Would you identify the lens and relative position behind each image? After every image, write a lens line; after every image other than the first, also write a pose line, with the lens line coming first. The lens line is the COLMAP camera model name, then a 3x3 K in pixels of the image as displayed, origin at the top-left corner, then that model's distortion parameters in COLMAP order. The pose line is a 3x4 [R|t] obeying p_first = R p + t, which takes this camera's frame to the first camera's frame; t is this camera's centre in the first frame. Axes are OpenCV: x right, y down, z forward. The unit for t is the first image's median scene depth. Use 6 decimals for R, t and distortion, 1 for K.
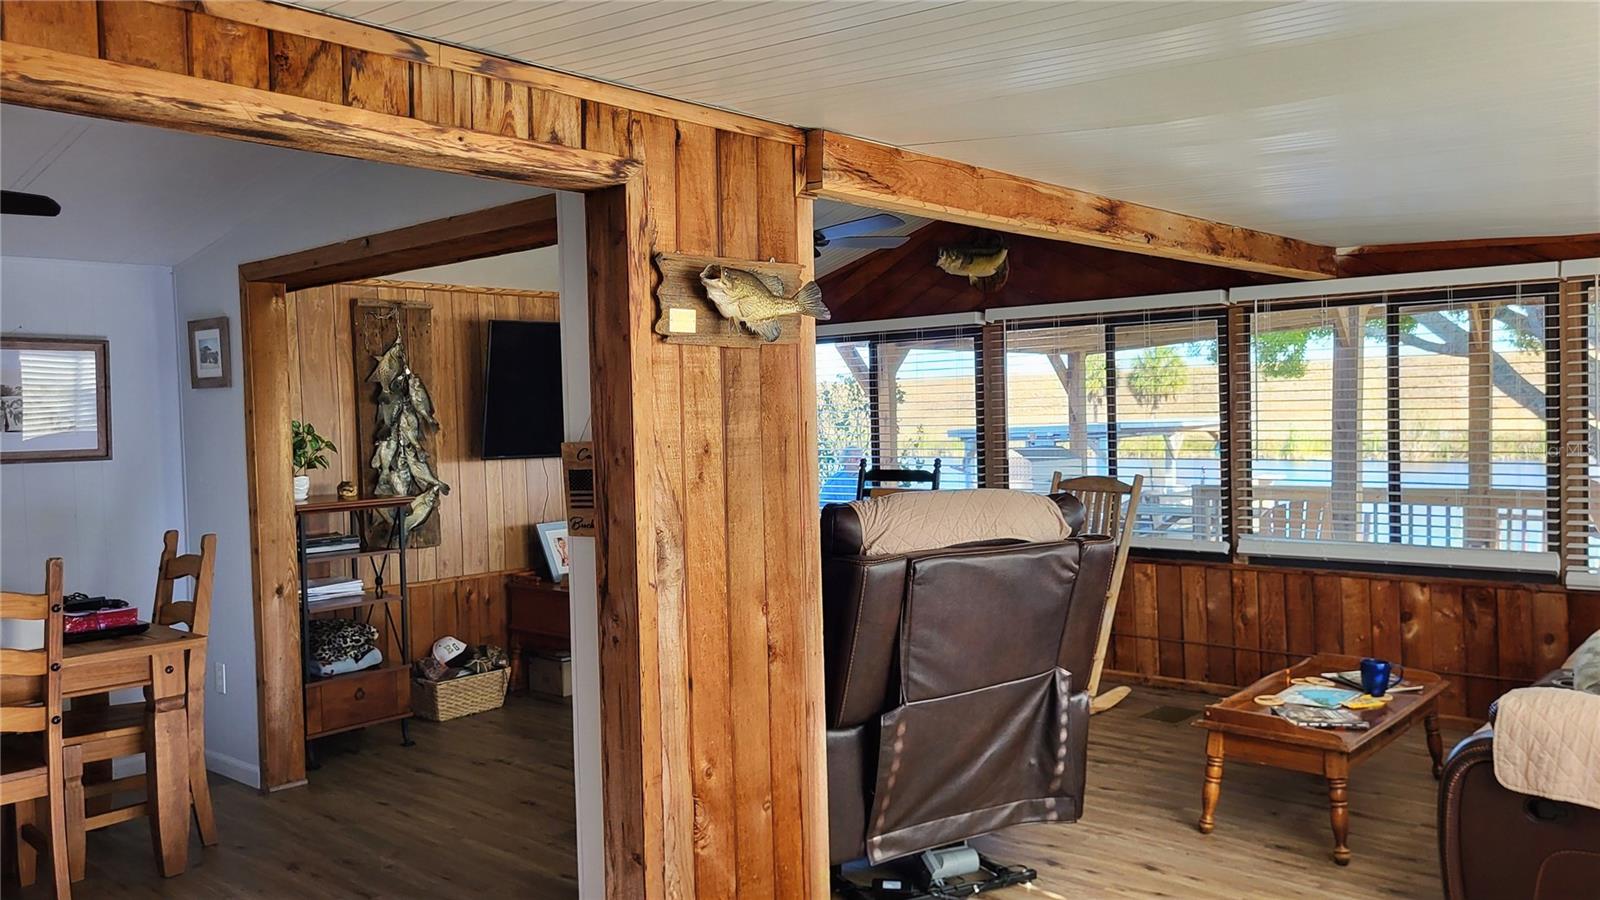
lens RADIAL K [[1203.2, 0, 799.4], [0, 1203.2, 449.8], [0, 0, 1]] dist [0.000469, -0.001024]
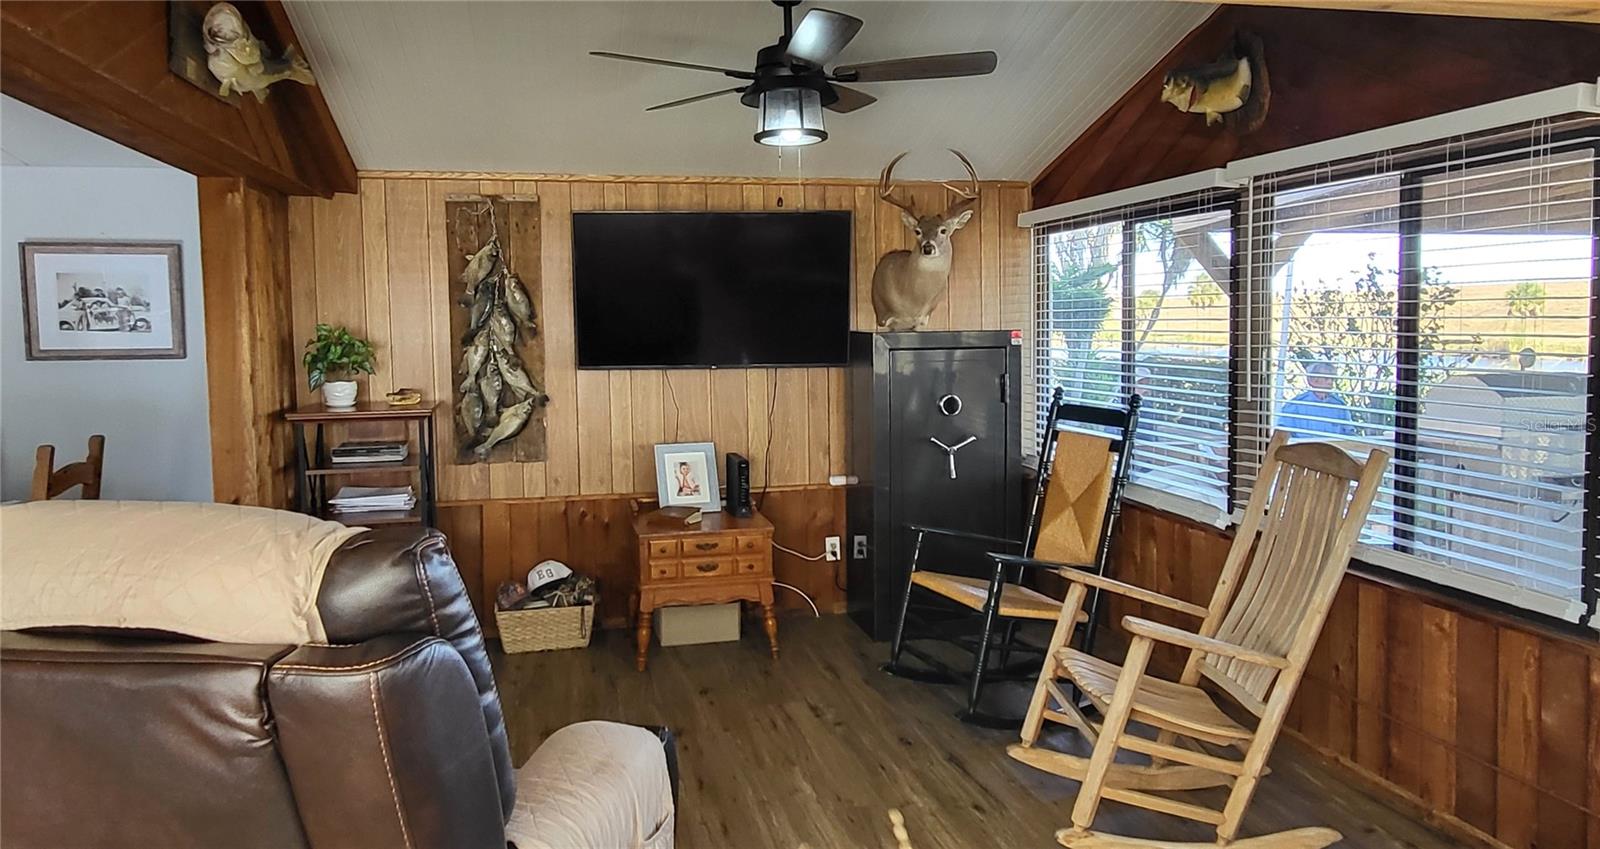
lens RADIAL K [[1066.1, 0, 818.2], [0, 1066.1, 385.7], [0, 0, 1]] dist [-0.007671, -0.005320]
pose [[0.819557, 0.050136, -0.570799, 0.336976], [-0.026771, 0.998427, 0.049259, -0.023523], [0.572371, -0.025090, 0.819611, 0.459400]]
